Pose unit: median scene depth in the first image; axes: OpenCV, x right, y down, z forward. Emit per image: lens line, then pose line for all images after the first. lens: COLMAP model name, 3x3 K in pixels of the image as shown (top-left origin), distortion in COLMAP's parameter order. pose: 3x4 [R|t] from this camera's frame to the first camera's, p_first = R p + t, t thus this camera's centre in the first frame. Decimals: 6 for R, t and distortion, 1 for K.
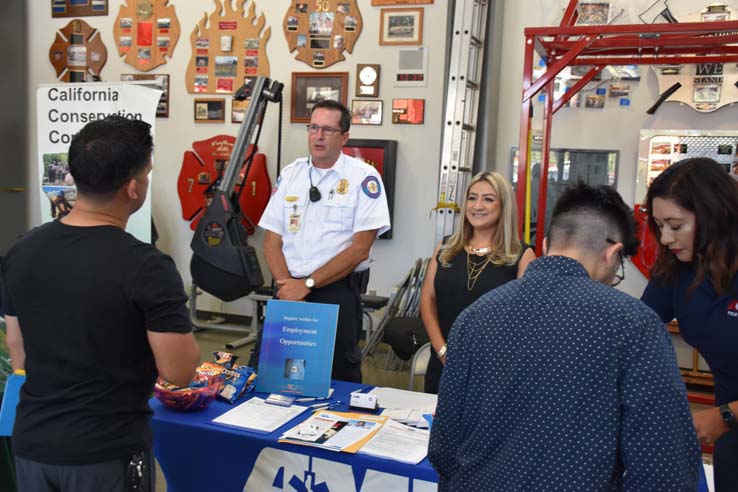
lens RADIAL K [[742.1, 0, 369.0], [0, 742.1, 246.0], [0, 0, 1]] dist [-0.068311, 0.262068]
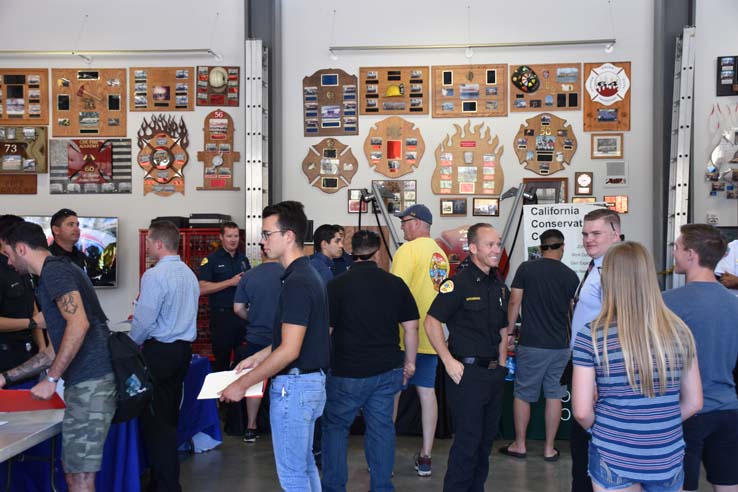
lens RADIAL K [[919.3, 0, 369.0], [0, 919.3, 246.0], [0, 0, 1]] dist [0.055615, 0.368040]
pose [[0.963585, -0.046902, 0.263259, -0.826146], [0.071062, 0.994012, -0.083009, 0.011798], [-0.257789, 0.098693, 0.961147, -0.551154]]
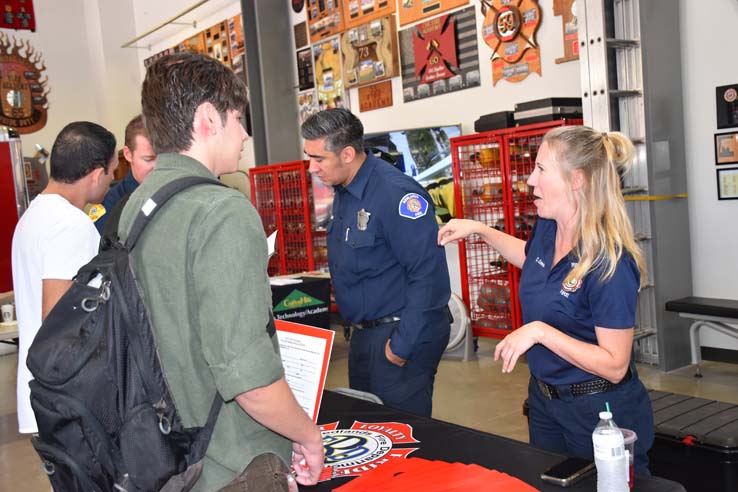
lens RADIAL K [[793.1, 0, 369.0], [0, 793.1, 246.0], [0, 0, 1]] dist [-0.026514, 0.269663]
pose [[0.835114, -0.079328, -0.544327, -0.368741], [0.072465, 0.996788, -0.034092, -0.031711], [0.545284, -0.010974, 0.838180, 0.293614]]
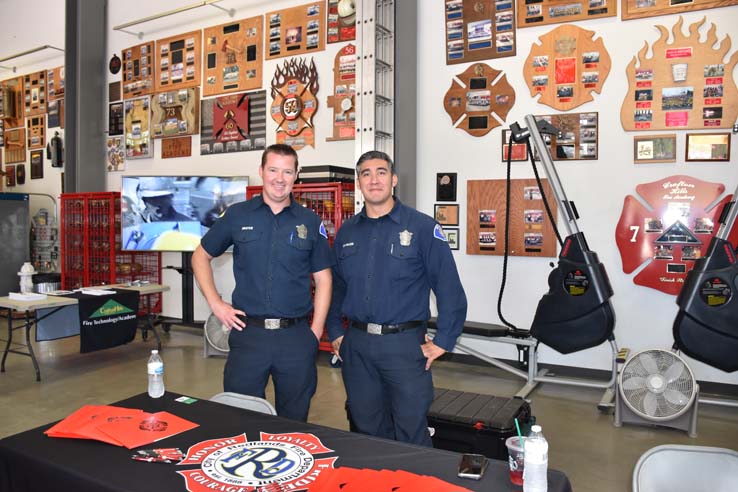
lens RADIAL K [[572.1, 0, 369.0], [0, 572.1, 246.0], [0, 0, 1]] dist [-0.154171, 0.105952]
pose [[0.987681, -0.034013, -0.152739, -0.473931], [0.026425, 0.998327, -0.051436, -0.043835], [0.154233, 0.046766, 0.986927, 0.312492]]
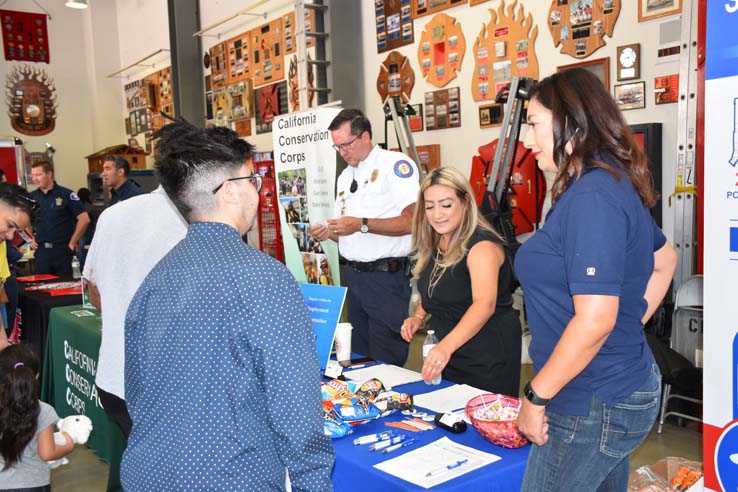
lens RADIAL K [[742.1, 0, 369.0], [0, 742.1, 246.0], [0, 0, 1]] dist [-0.068311, 0.262068]
pose [[0.819212, -0.029294, -0.572743, 0.246982], [0.025691, 0.999567, -0.014377, 0.013328], [0.572916, -0.002936, 0.819609, 0.040119]]
